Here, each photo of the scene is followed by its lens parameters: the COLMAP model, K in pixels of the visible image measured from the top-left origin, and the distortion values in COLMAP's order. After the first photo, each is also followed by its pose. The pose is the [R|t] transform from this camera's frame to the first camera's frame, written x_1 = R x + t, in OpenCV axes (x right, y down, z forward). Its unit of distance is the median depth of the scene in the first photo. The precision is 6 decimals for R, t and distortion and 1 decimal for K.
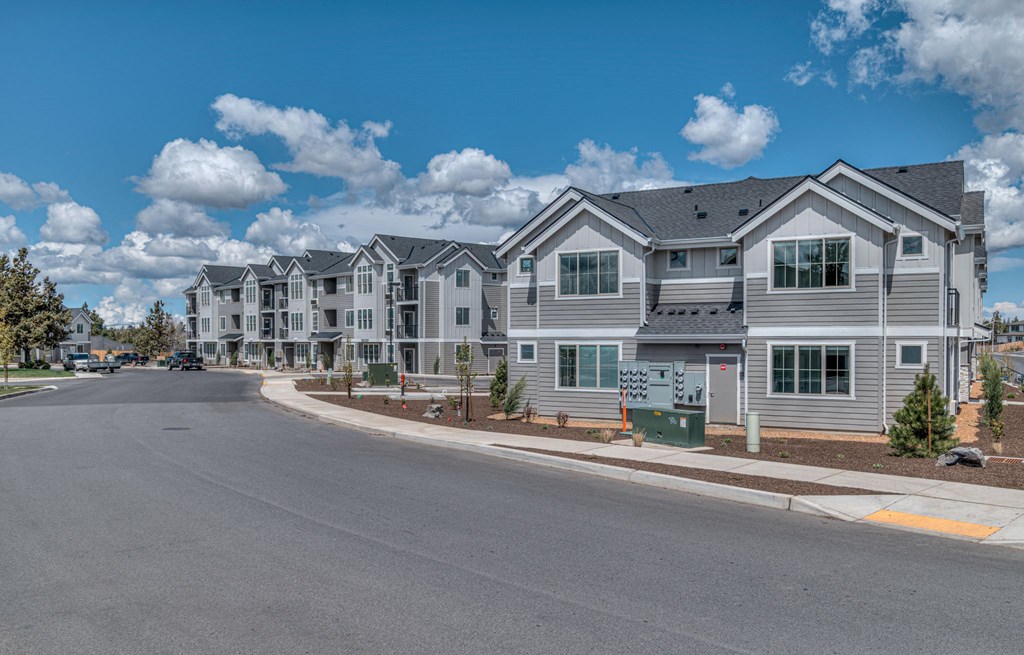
lens RADIAL K [[909.2, 0, 512.0], [0, 909.2, 327.5], [0, 0, 1]] dist [0.010048, 0.002574]
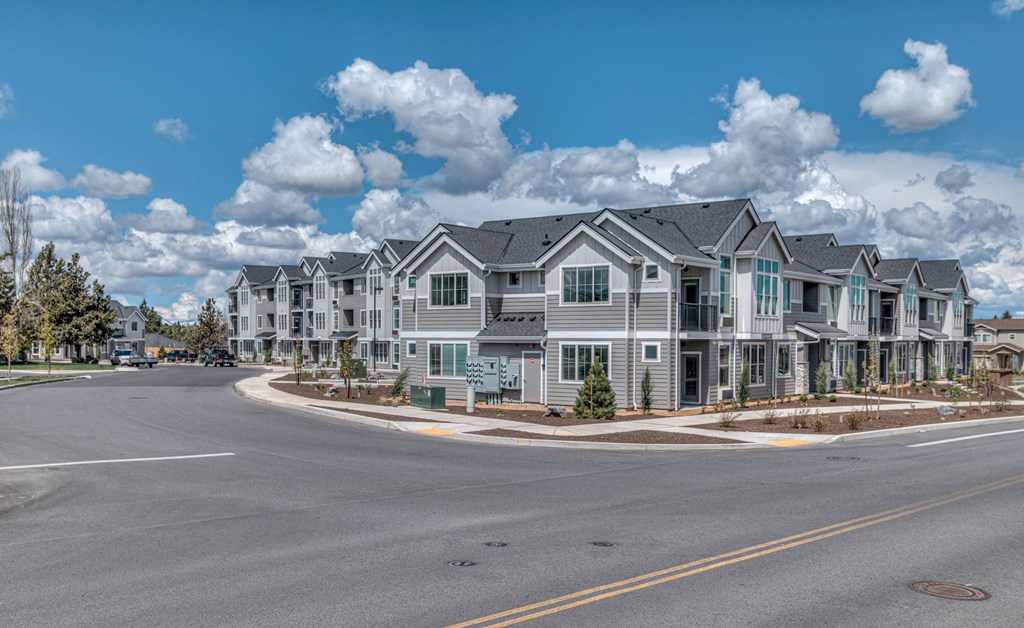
lens RADIAL K [[1129.5, 0, 512.0], [0, 1129.5, 314.0], [0, 0, 1]] dist [0.005331, 0.005818]
pose [[0.989184, 0.001882, -0.146670, 0.182480], [-0.003086, 0.999963, -0.007986, -0.004906], [0.146650, 0.008352, 0.989153, -0.267679]]
